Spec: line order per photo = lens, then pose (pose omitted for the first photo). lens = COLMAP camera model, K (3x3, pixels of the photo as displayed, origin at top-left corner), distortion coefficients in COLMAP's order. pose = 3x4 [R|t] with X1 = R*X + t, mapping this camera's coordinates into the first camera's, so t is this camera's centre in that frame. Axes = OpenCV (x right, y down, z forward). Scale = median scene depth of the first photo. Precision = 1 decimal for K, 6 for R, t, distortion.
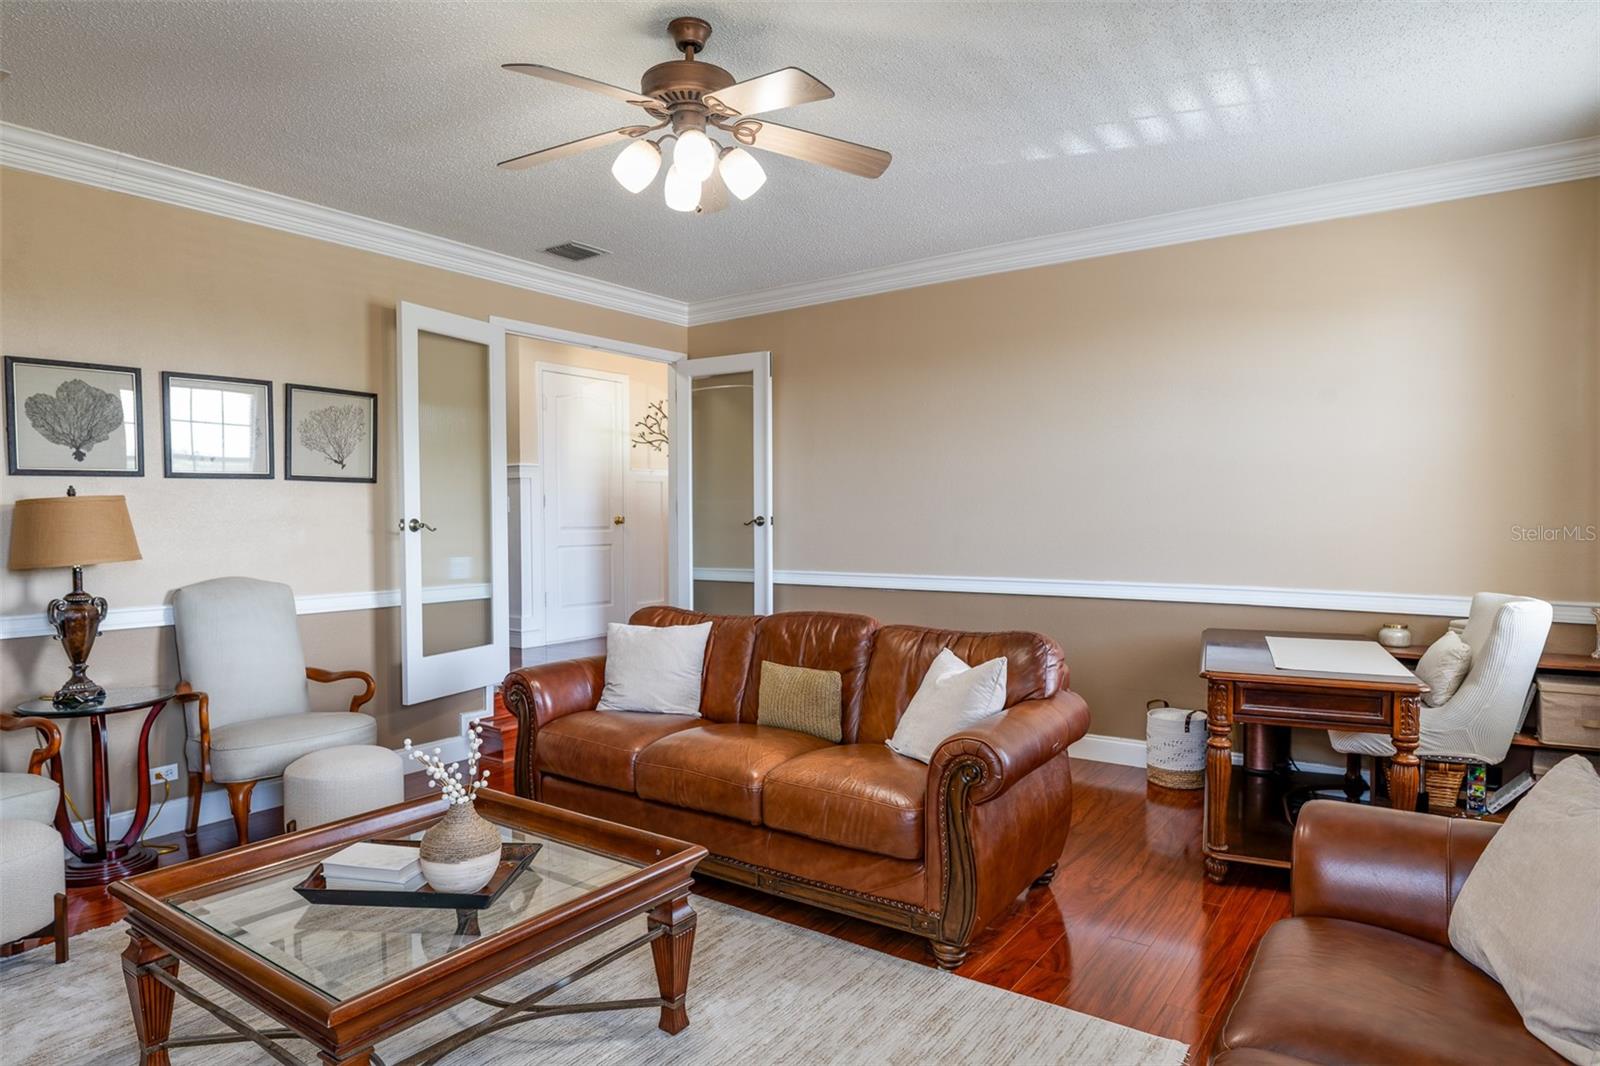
lens RADIAL K [[931.9, 0, 801.5], [0, 931.9, 526.7], [0, 0, 1]] dist [-0.023861, -0.000364]
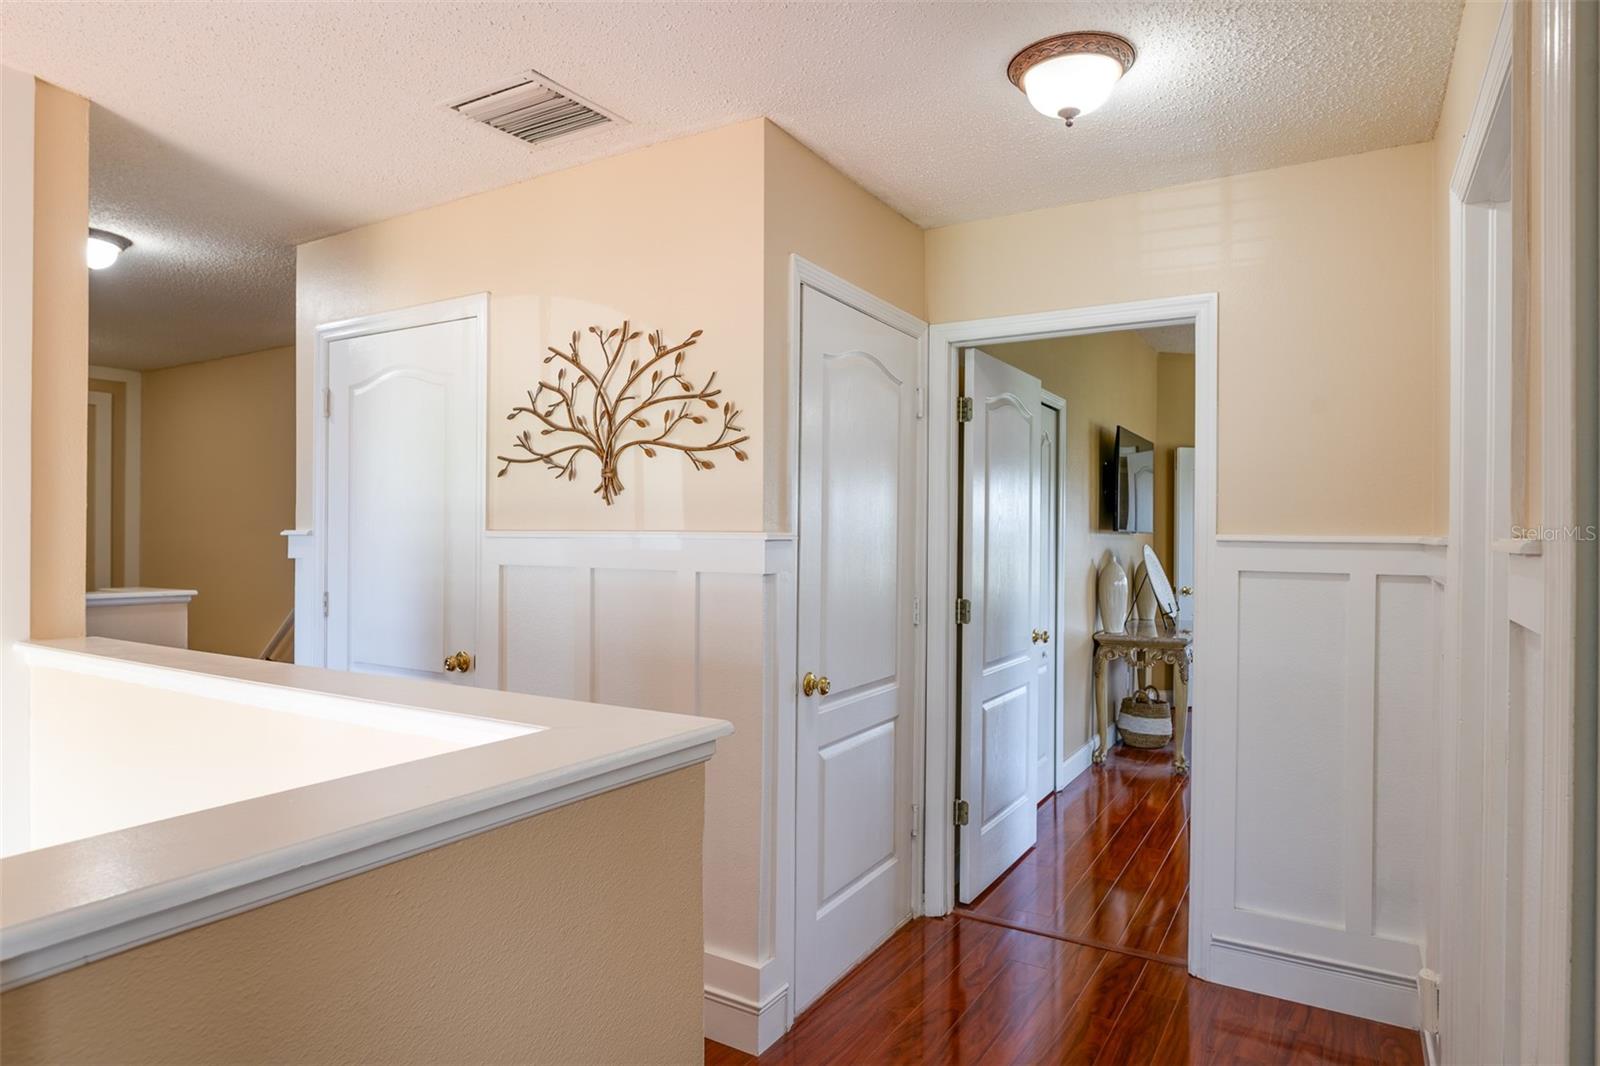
lens RADIAL K [[931.9, 0, 801.5], [0, 931.9, 526.7], [0, 0, 1]] dist [-0.023861, -0.000364]
pose [[0.078143, 0.006648, -0.996920, 0.204331], [-0.019262, 0.999801, 0.005157, -0.066975], [0.996756, 0.018800, 0.078255, 1.065202]]
